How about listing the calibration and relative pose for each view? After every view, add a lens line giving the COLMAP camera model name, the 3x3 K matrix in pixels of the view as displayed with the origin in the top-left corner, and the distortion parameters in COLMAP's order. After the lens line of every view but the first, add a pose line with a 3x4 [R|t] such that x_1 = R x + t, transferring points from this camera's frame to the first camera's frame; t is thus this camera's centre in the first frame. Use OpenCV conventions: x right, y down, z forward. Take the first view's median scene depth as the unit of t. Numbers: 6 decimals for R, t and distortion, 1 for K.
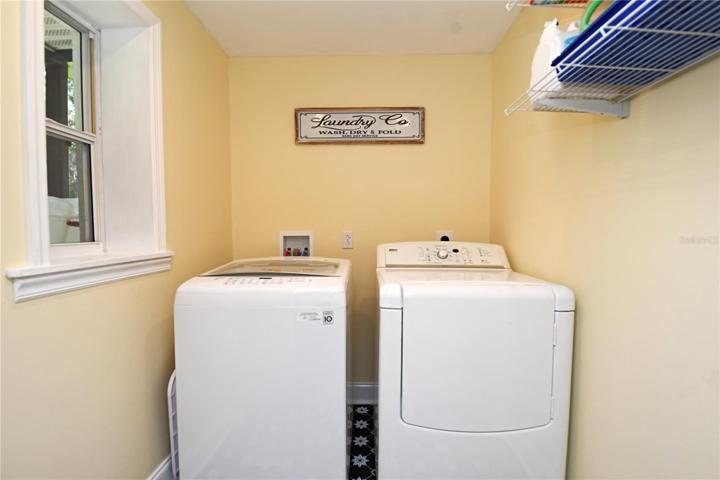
lens RADIAL K [[319.3, 0, 363.8], [0, 319.3, 243.6], [0, 0, 1]] dist [0.013331, -0.022815]
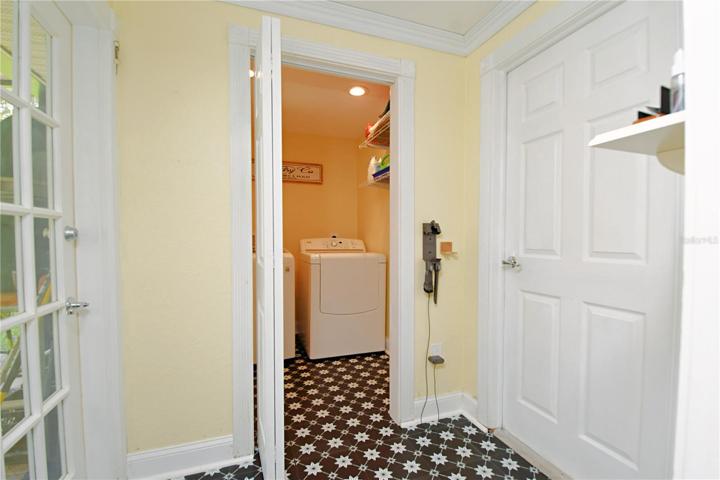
lens RADIAL K [[319.3, 0, 363.8], [0, 319.3, 243.6], [0, 0, 1]] dist [0.013331, -0.022815]
pose [[0.931408, -0.010387, 0.363827, -0.287156], [0.014206, 0.999868, -0.007823, 0.045749], [-0.363698, 0.012455, 0.931434, -0.863404]]
